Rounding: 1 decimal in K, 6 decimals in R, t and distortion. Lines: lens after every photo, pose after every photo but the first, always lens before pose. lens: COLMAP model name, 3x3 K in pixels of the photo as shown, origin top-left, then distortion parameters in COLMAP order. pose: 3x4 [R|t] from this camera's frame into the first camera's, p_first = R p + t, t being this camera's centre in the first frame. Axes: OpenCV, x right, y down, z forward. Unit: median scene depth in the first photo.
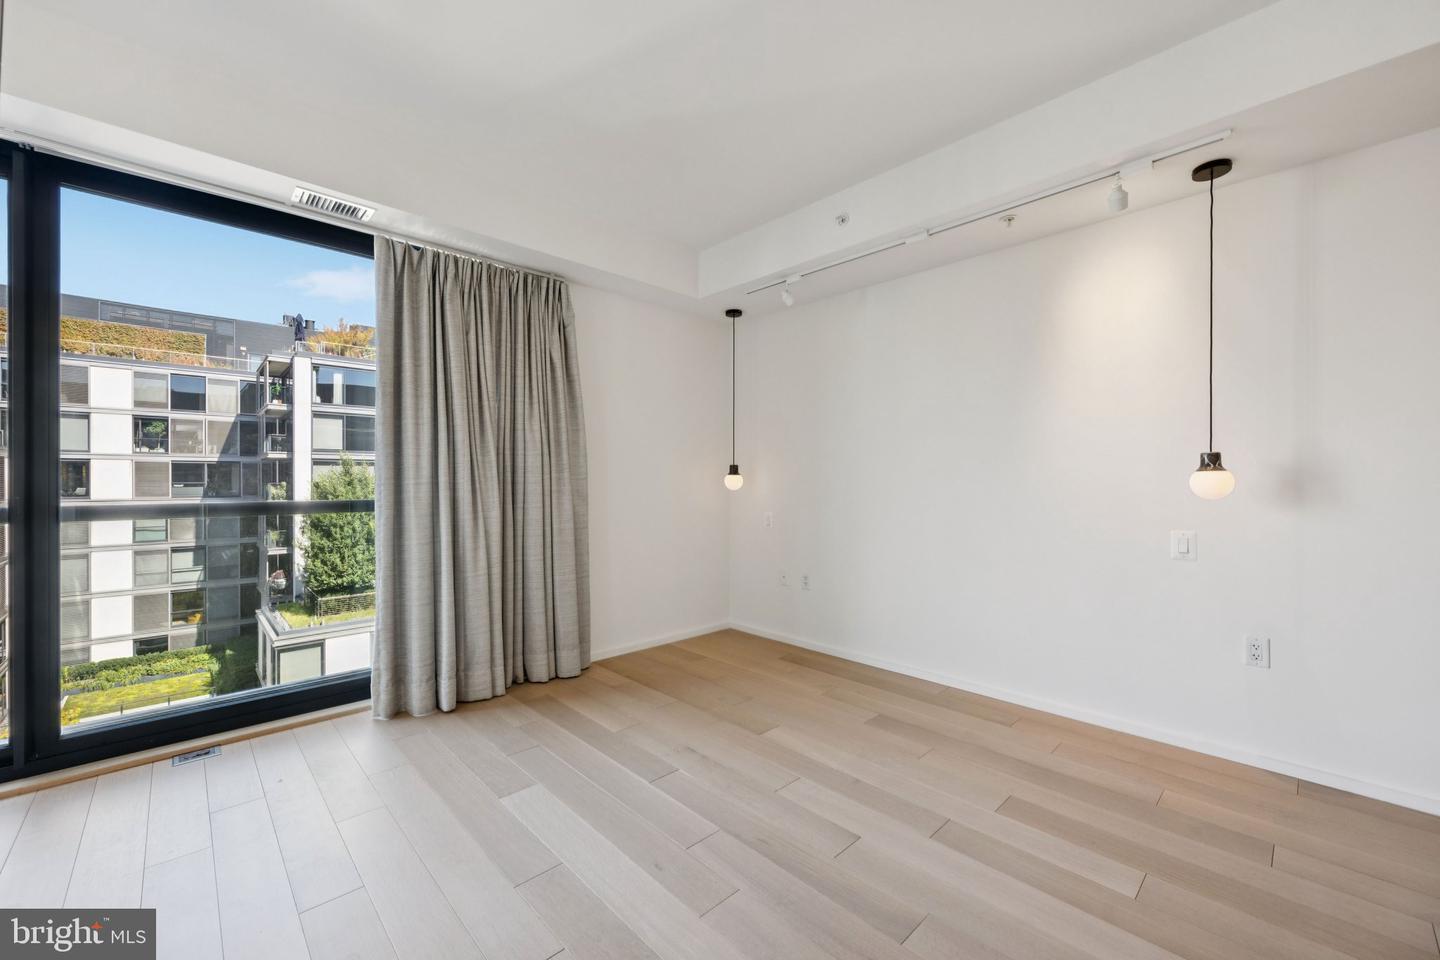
lens RADIAL K [[575.1, 0, 748.2], [0, 575.1, 490.9], [0, 0, 1]] dist [0.001090, 0.001090]
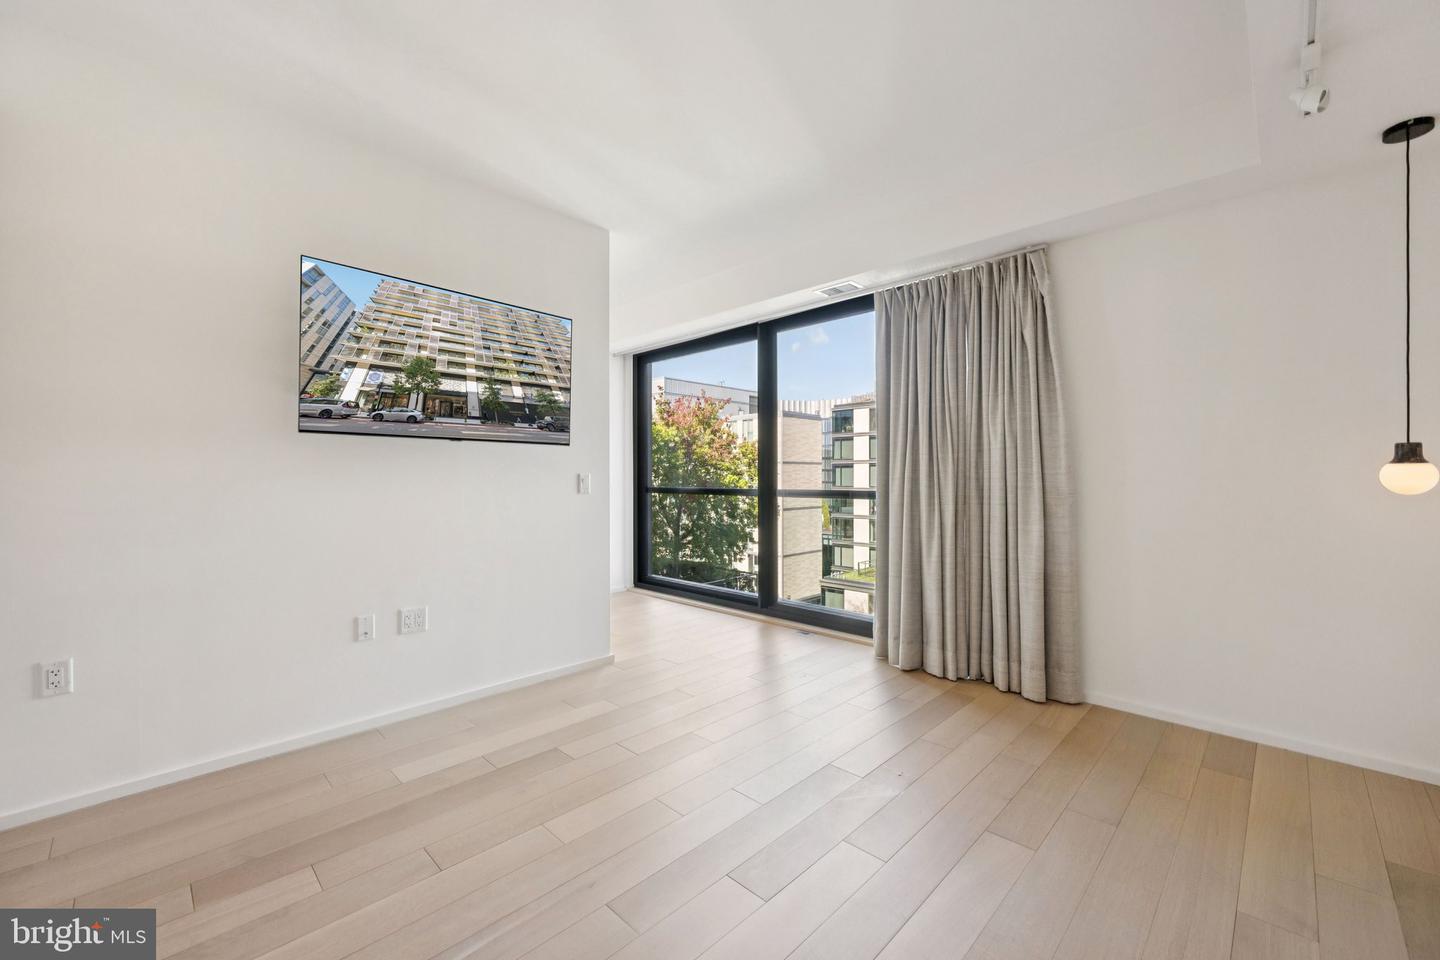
lens RADIAL K [[575.1, 0, 734.2], [0, 575.1, 484.4], [0, 0, 1]] dist [0.001090, 0.001090]
pose [[0.032026, 0.012636, -0.999407, 0.591141], [-0.018064, 0.999764, 0.012062, -0.007781], [0.999324, 0.017667, 0.032246, 0.551092]]
